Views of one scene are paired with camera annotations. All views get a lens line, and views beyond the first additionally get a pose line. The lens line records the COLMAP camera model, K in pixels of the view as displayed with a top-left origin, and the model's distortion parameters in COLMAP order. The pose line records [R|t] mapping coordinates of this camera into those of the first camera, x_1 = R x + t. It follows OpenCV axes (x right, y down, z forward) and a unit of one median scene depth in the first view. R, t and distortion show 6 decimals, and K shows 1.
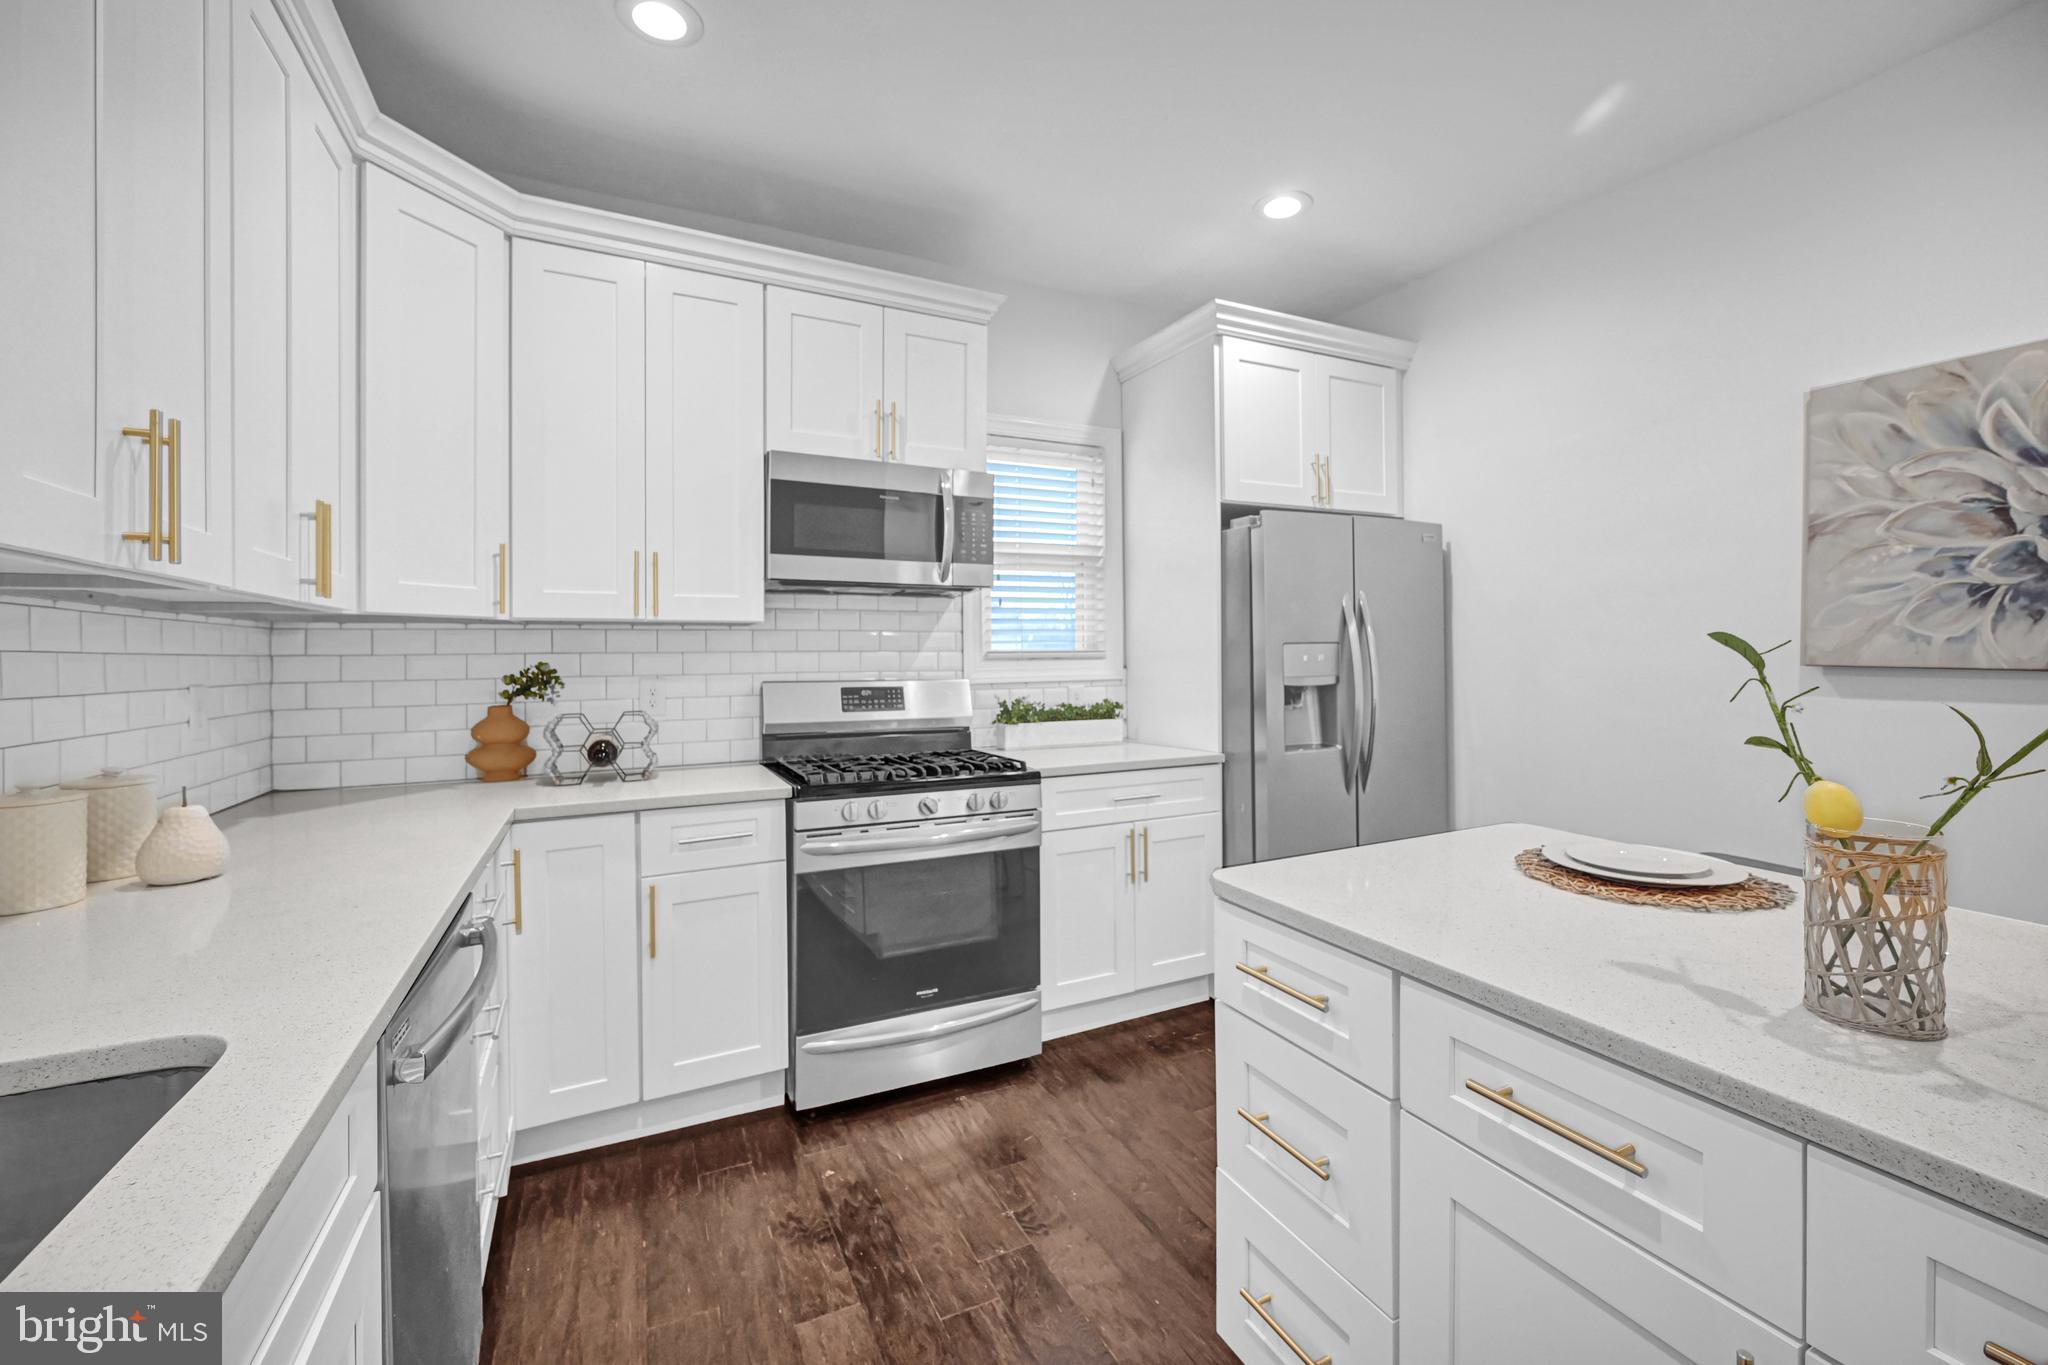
lens RADIAL K [[843.3, 0, 1009.4], [0, 843.3, 653.3], [0, 0, 1]] dist [0.000325, -0.000889]
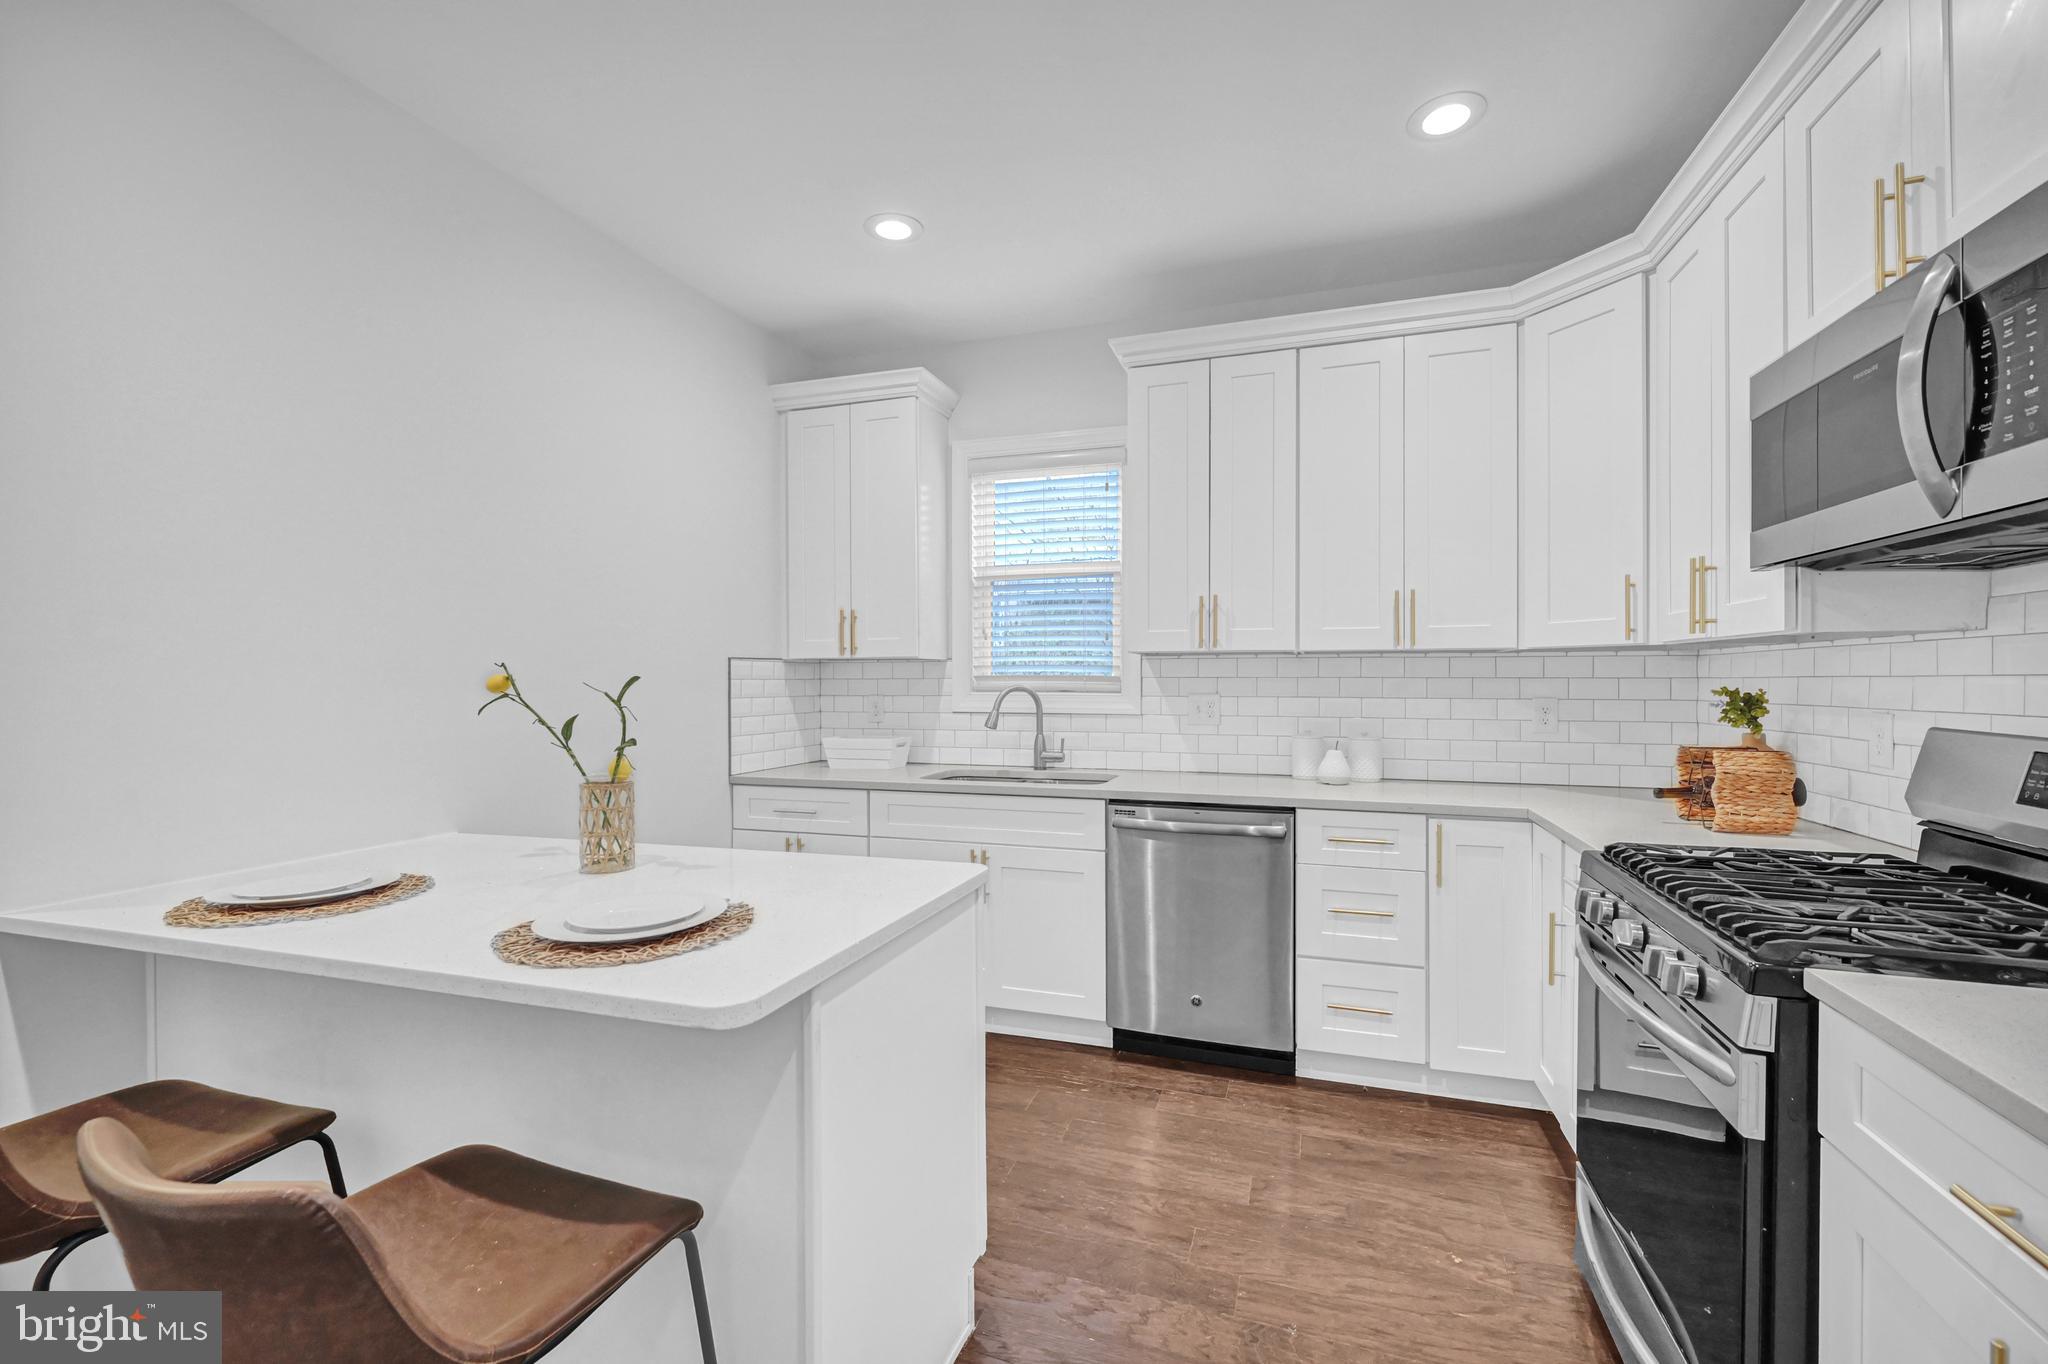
lens RADIAL K [[843.3, 0, 1039.4], [0, 843.3, 677.8], [0, 0, 1]] dist [0.000325, -0.000889]
pose [[-0.680908, 0.004777, -0.732354, 0.542906], [0.002485, 0.999988, 0.004212, -0.003953], [0.732365, 0.001048, -0.680911, 0.943133]]
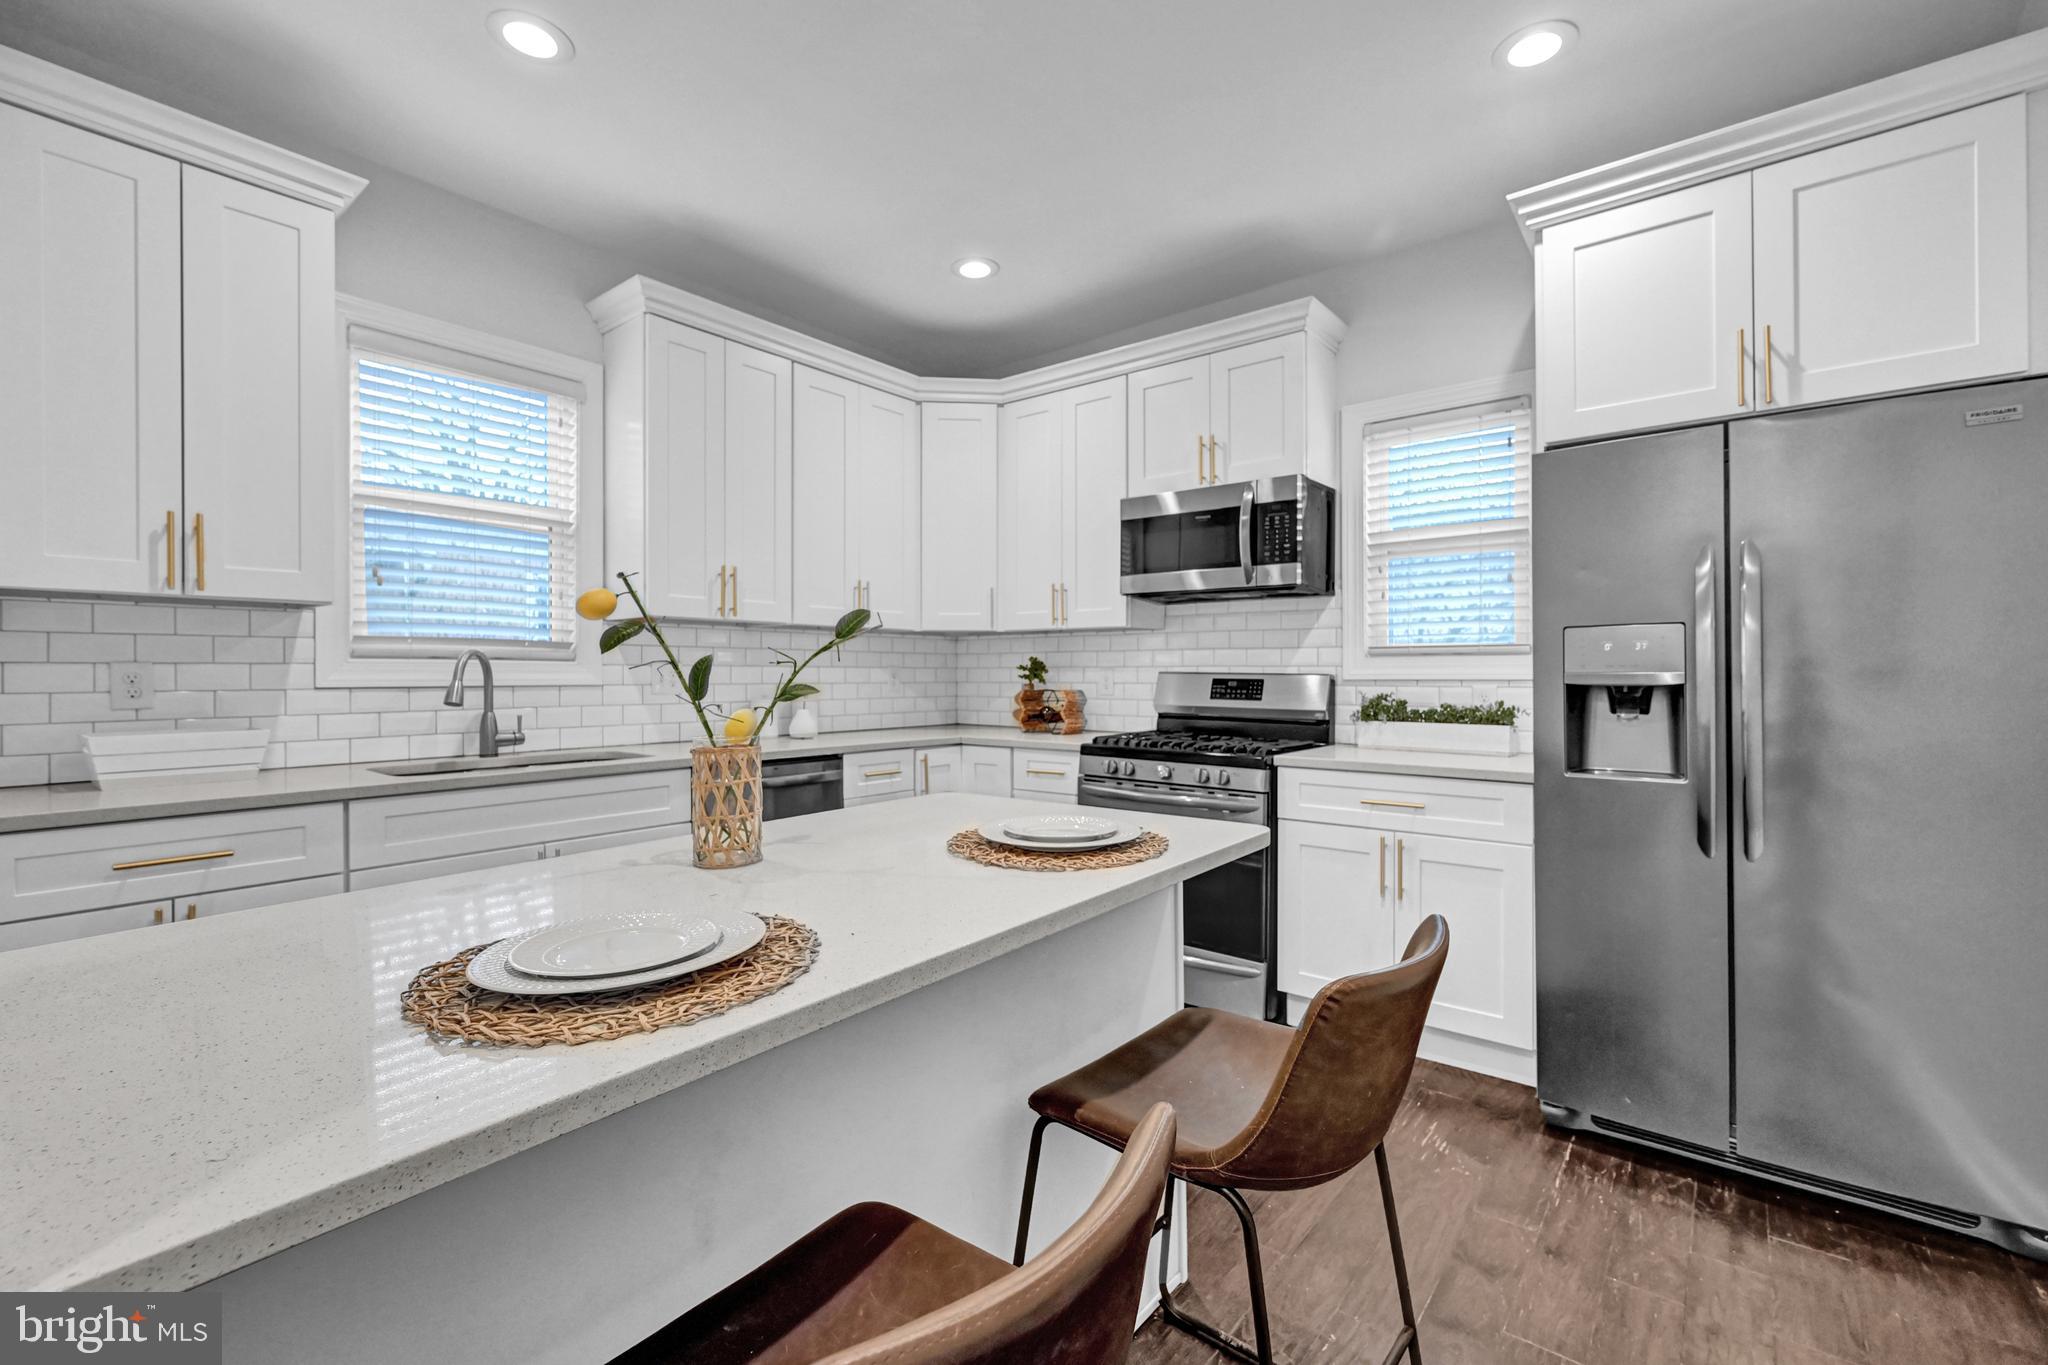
lens RADIAL K [[843.3, 0, 1038.0], [0, 843.3, 678.3], [0, 0, 1]] dist [0.000325, -0.000889]
pose [[0.440139, 0.013906, -0.897822, 0.792565], [-0.005823, 0.999903, 0.012633, 0.027524], [0.897911, -0.000332, 0.440177, 0.260882]]
